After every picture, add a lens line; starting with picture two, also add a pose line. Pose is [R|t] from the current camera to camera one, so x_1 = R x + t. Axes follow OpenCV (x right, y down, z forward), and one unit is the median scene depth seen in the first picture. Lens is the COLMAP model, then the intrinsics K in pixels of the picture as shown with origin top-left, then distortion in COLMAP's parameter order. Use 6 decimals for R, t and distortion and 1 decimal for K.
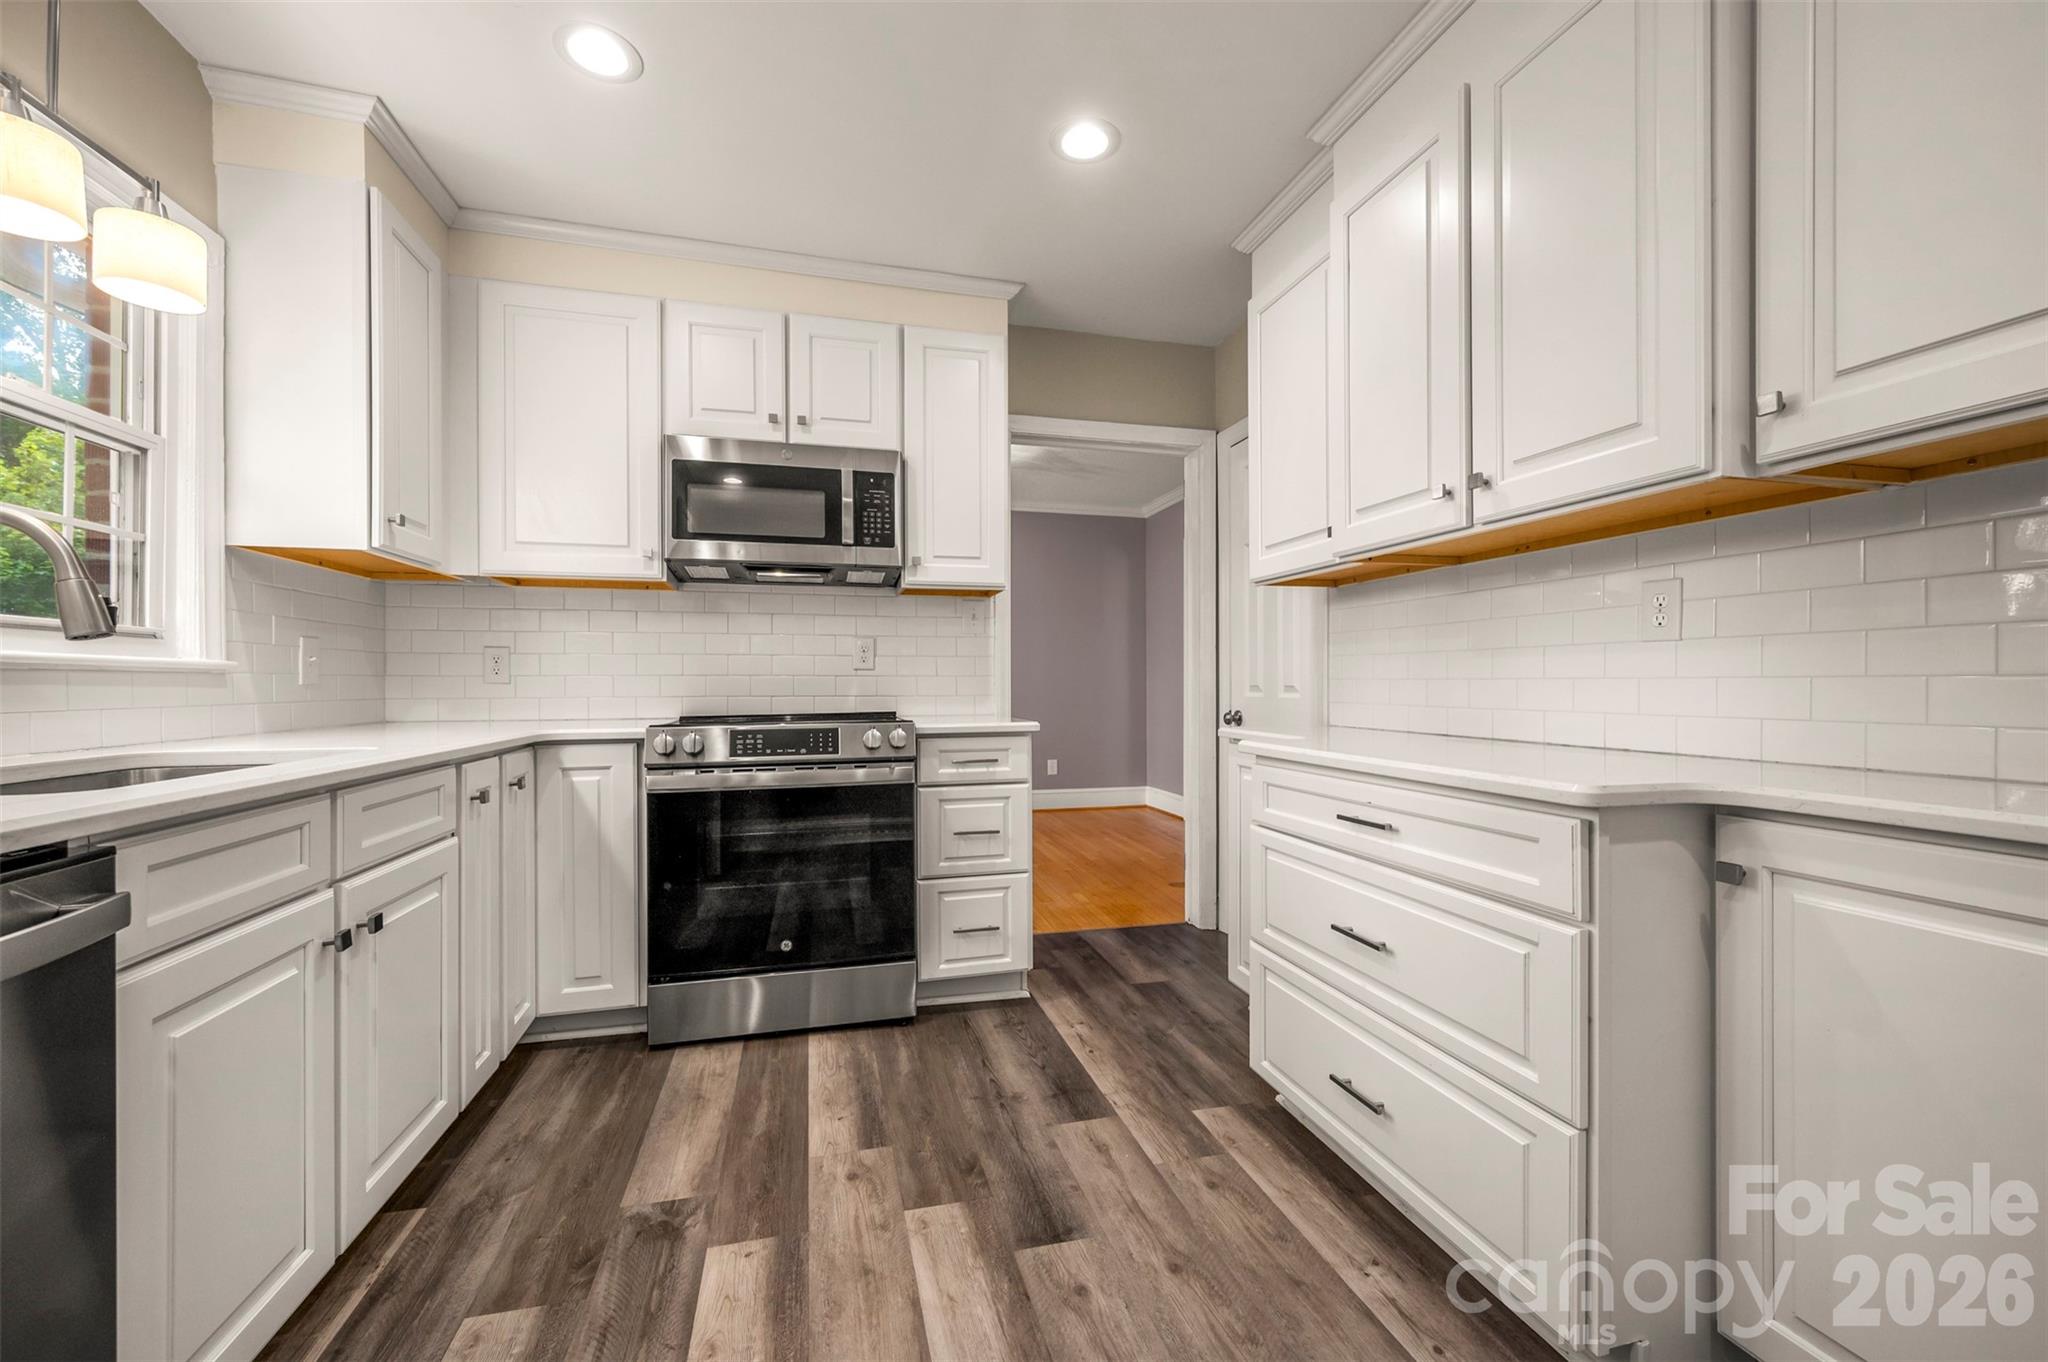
lens RADIAL K [[816.2, 0, 1002.4], [0, 816.2, 679.5], [0, 0, 1]] dist [0.000350, -0.000082]
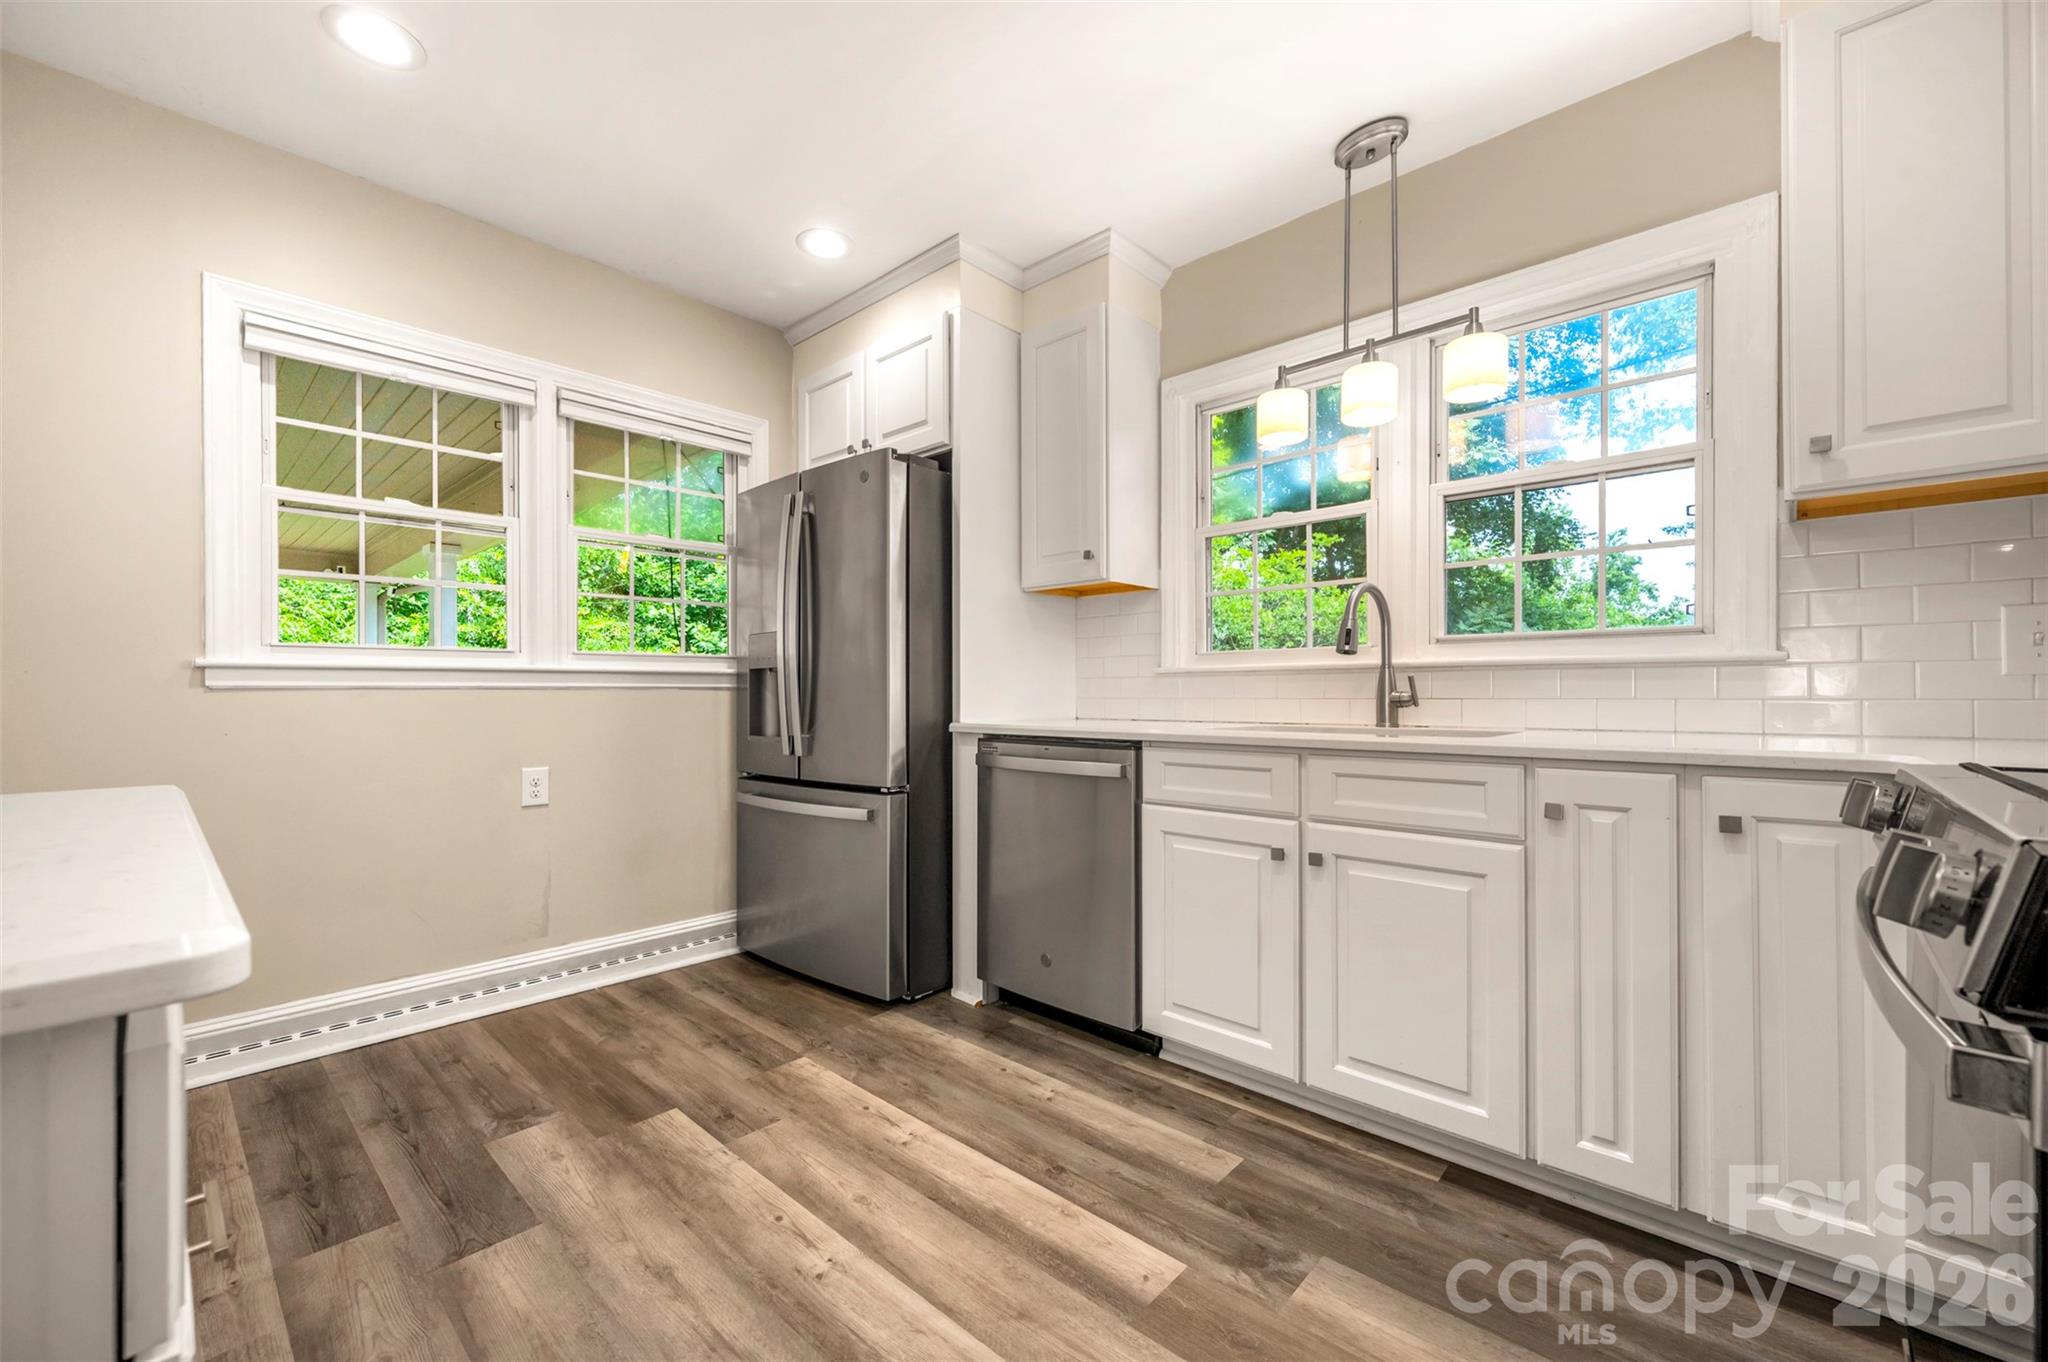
lens RADIAL K [[816.2, 0, 1043.1], [0, 816.2, 687.1], [0, 0, 1]] dist [0.000350, -0.000082]
pose [[-0.822519, 0.001310, -0.568735, 0.209586], [0.007427, 0.999937, -0.008438, 0.016562], [0.568688, -0.011164, -0.822477, 1.108905]]
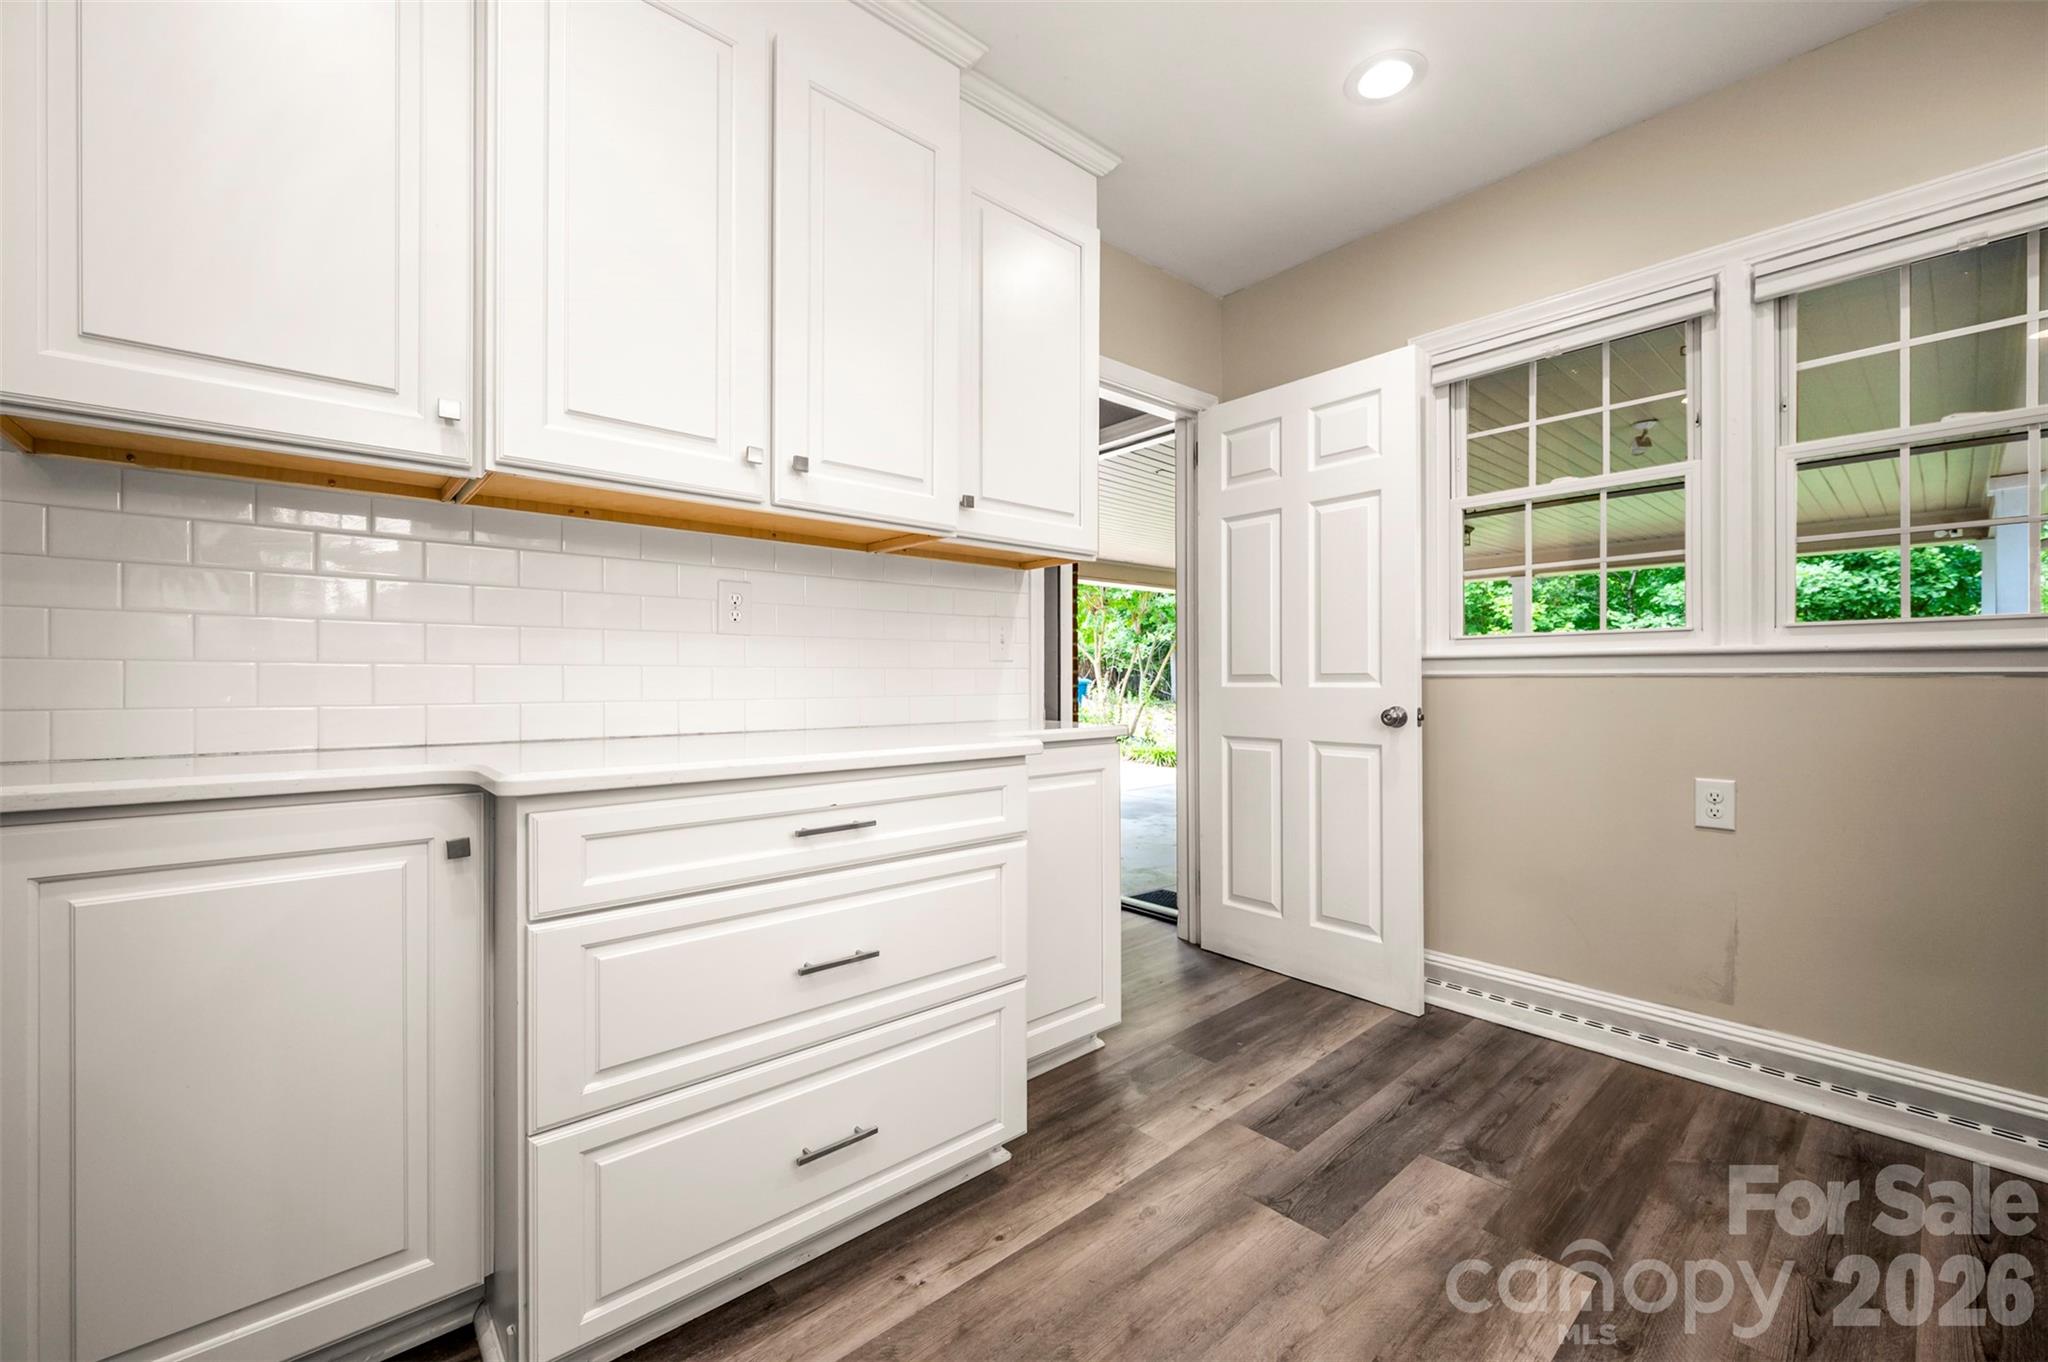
lens RADIAL K [[816.2, 0, 1010.9], [0, 816.2, 685.6], [0, 0, 1]] dist [0.000350, -0.000082]
pose [[-0.474287, -0.005115, 0.880356, -0.275303], [-0.003583, 0.999986, 0.003880, 0.013188], [-0.880363, -0.001314, -0.474298, 0.841358]]
